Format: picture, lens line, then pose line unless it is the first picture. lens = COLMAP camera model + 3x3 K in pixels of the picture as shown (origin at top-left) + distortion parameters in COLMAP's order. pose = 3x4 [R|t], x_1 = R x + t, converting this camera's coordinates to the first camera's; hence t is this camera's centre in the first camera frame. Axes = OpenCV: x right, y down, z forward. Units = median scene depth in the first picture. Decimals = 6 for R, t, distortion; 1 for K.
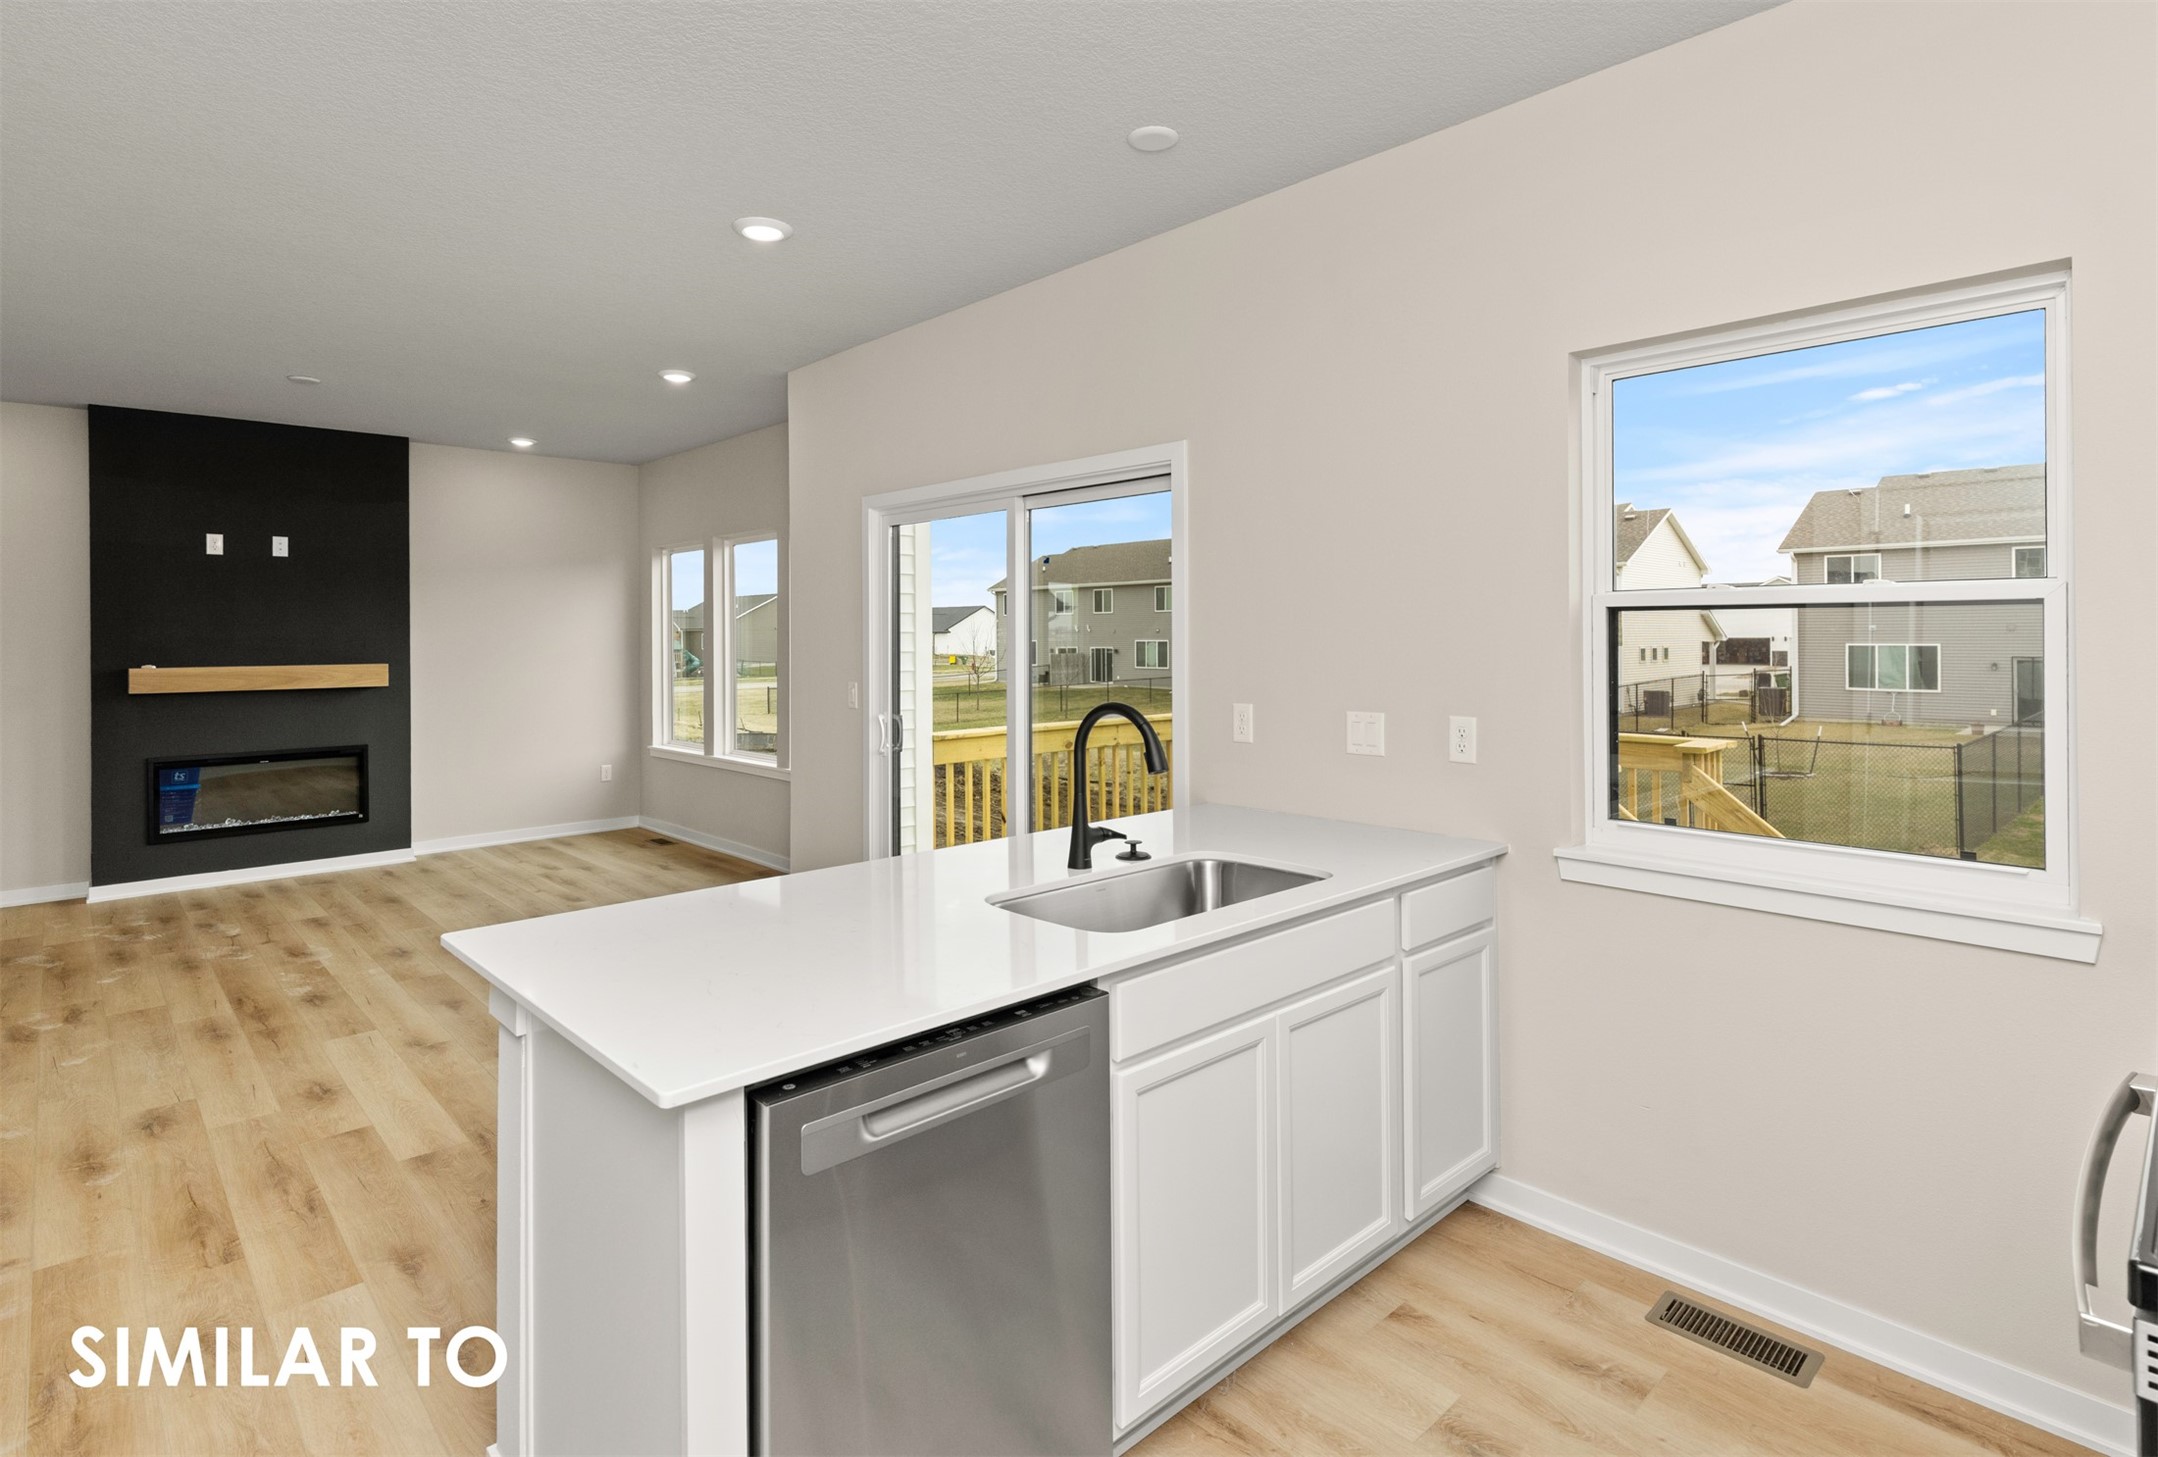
lens RADIAL K [[1110.5, 0, 1079.5], [0, 1110.5, 628.9], [0, 0, 1]] dist [0.007131, 0.000905]
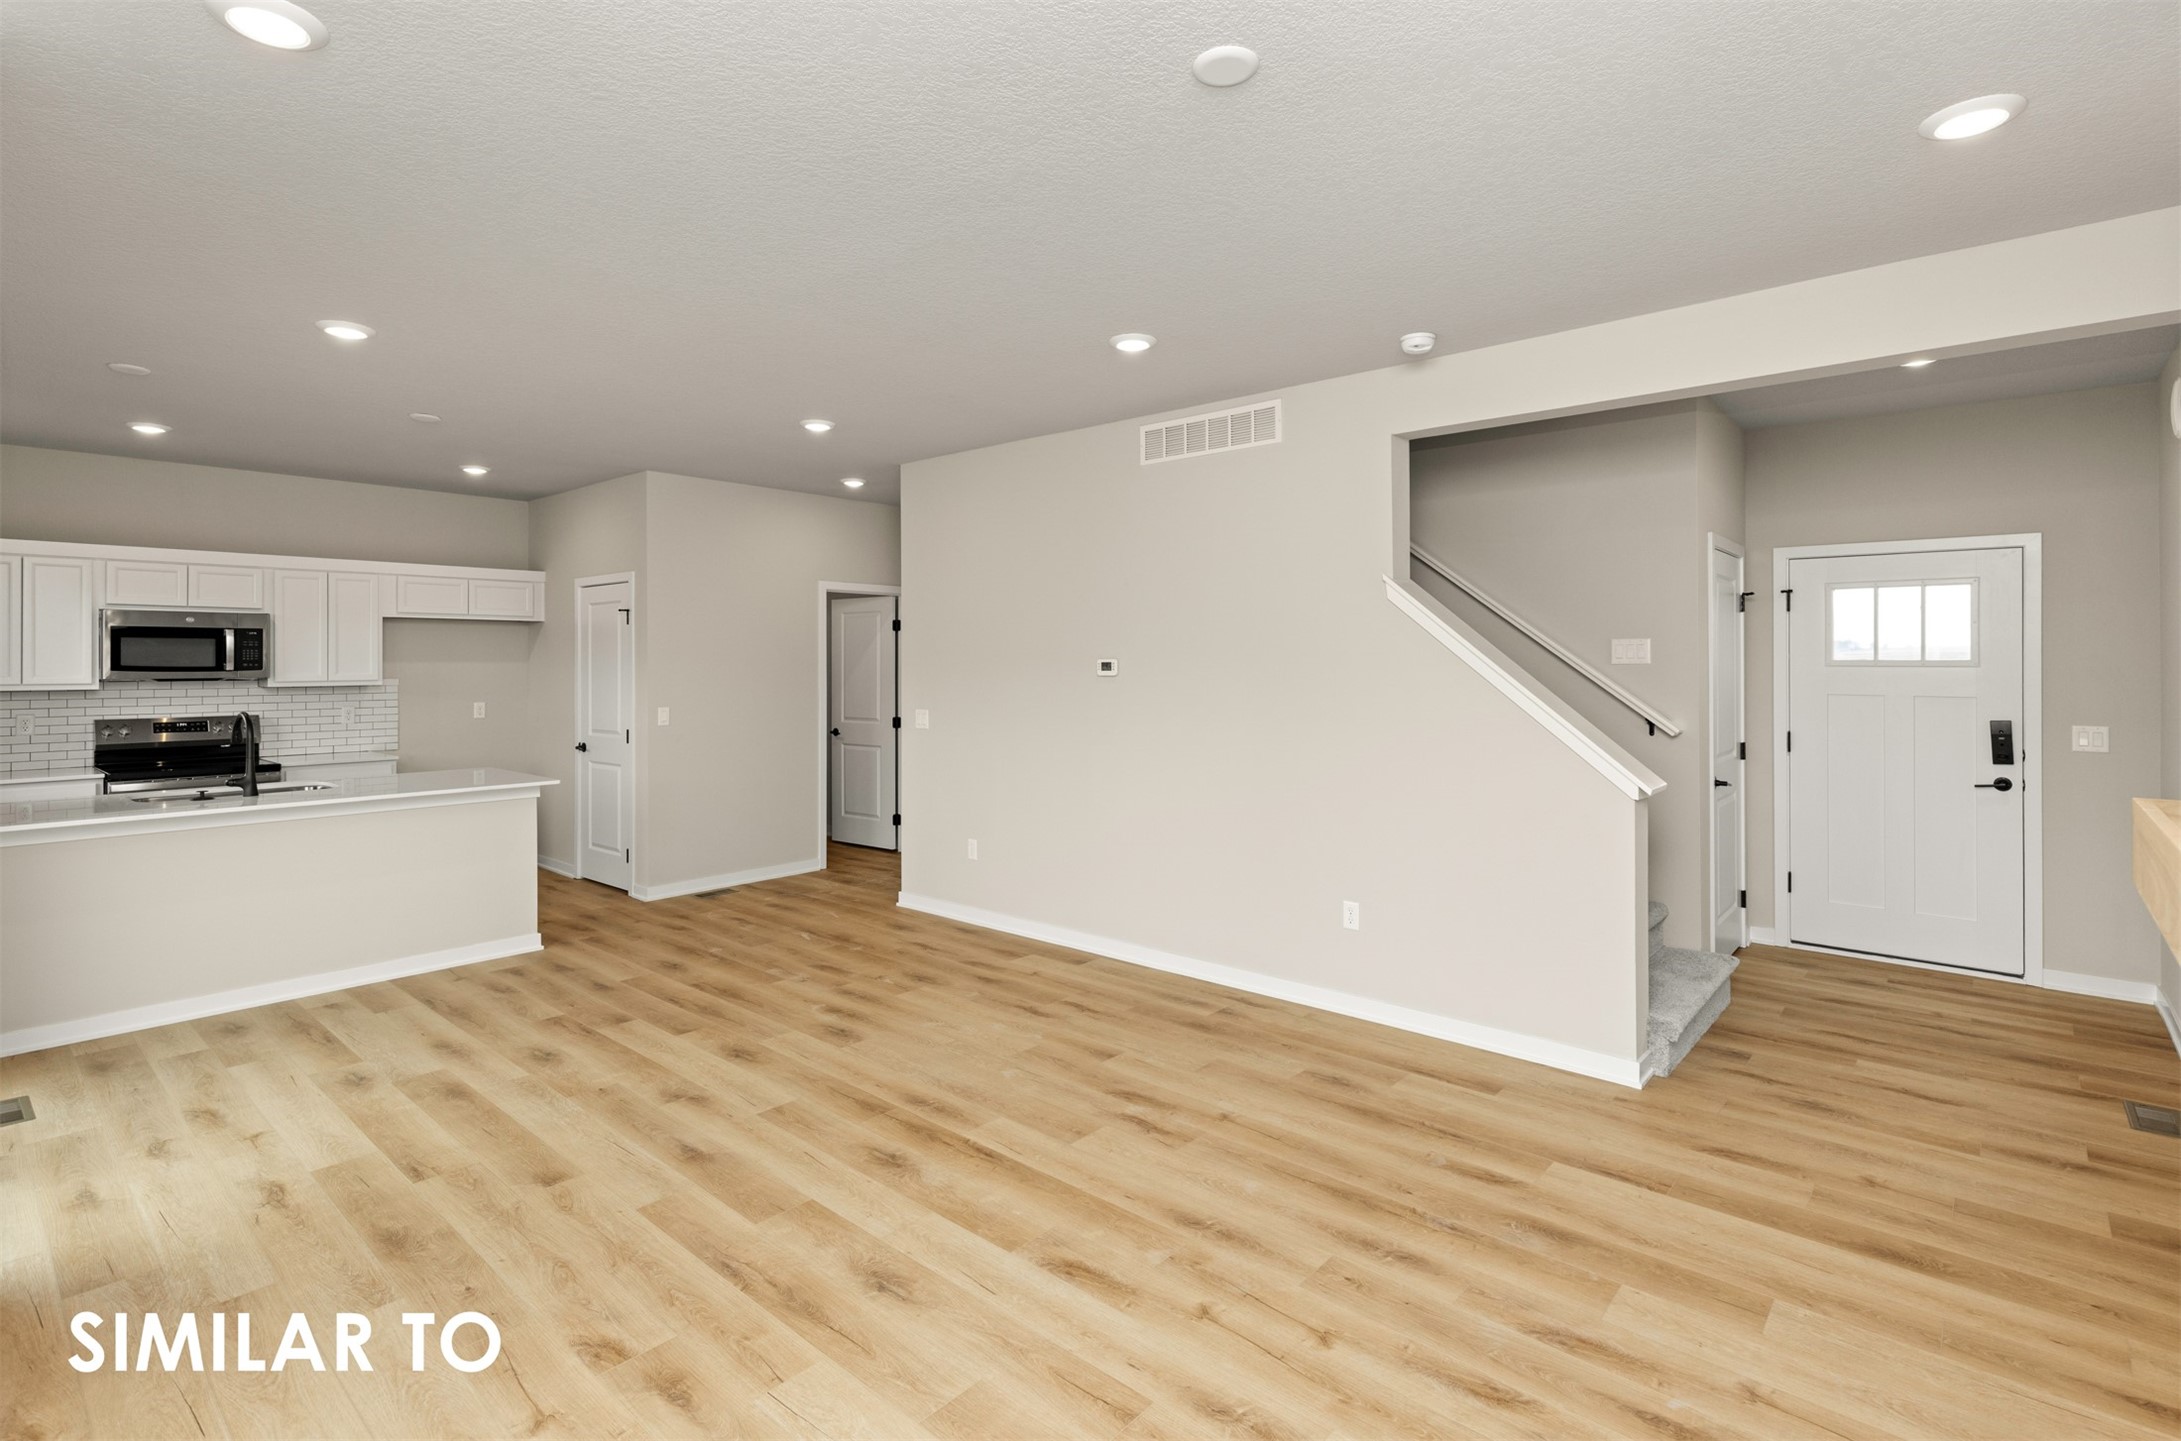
lens RADIAL K [[1023.2, 0, 1076.0], [0, 1023.2, 667.6], [0, 0, 1]] dist [0.003125, 0.000089]
pose [[-0.995506, 0.007613, -0.094387, -0.470508], [0.007563, 0.999971, 0.000884, -0.001102], [0.094391, 0.000166, -0.995535, 1.070626]]
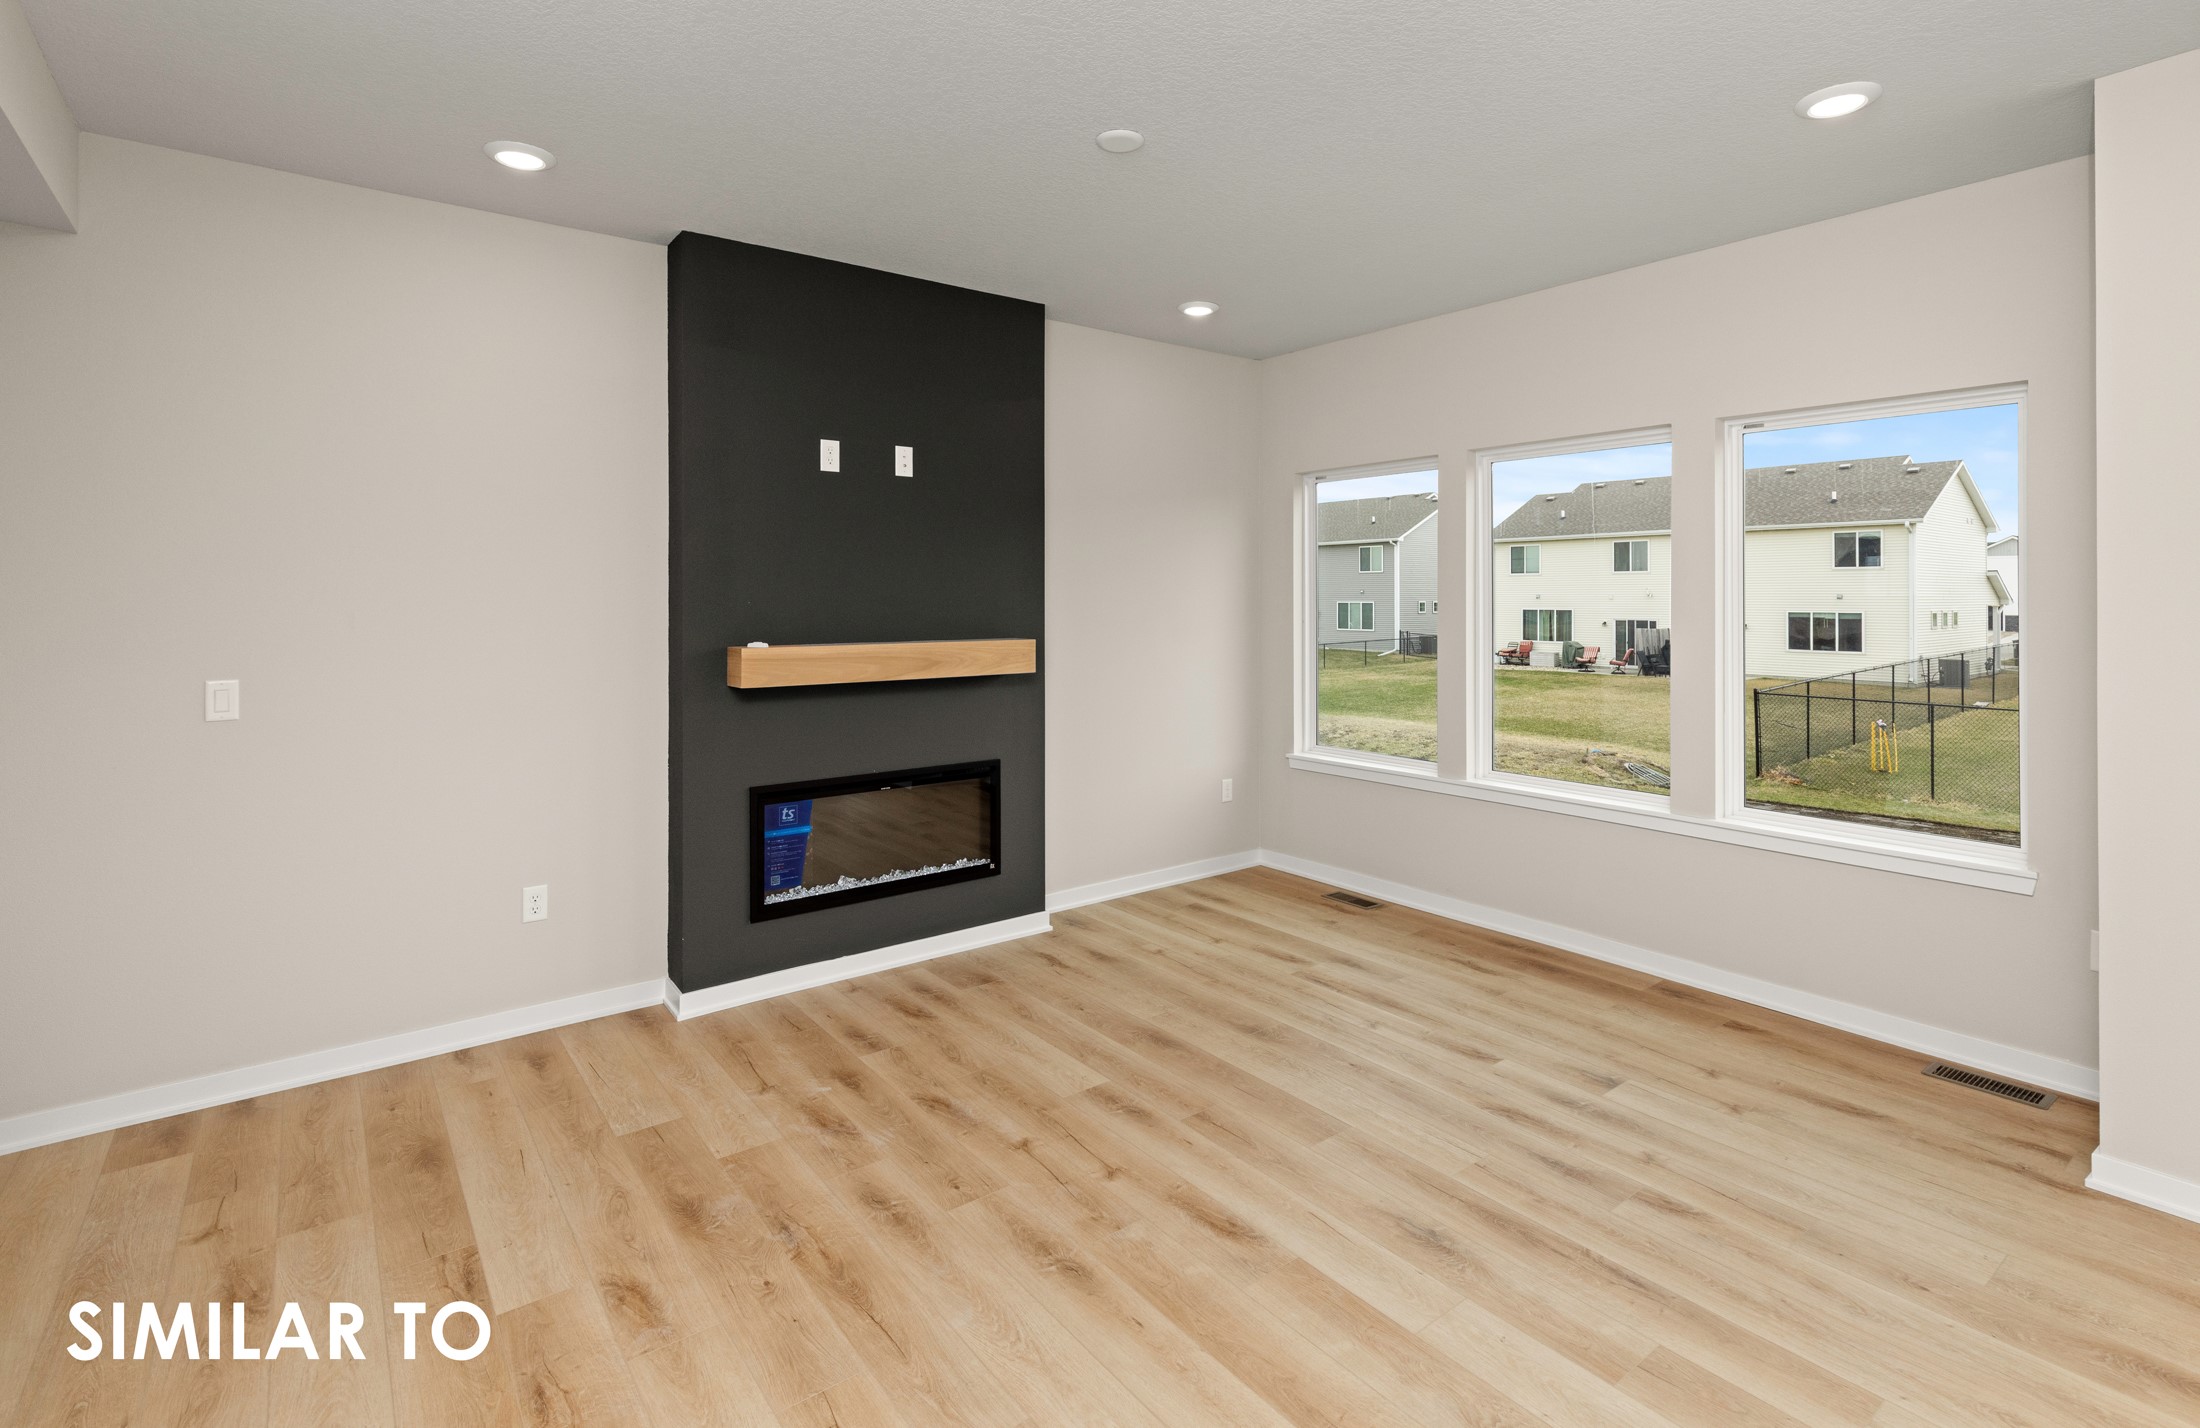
lens RADIAL K [[1050.7, 0, 1097.5], [0, 1050.7, 581.4], [0, 0, 1]] dist [0.011730, -0.002947]
pose [[0.995359, 0.003060, -0.096180, -0.511372], [-0.003761, 0.999968, -0.007110, 0.001126], [0.096155, 0.007438, 0.995339, 0.368760]]
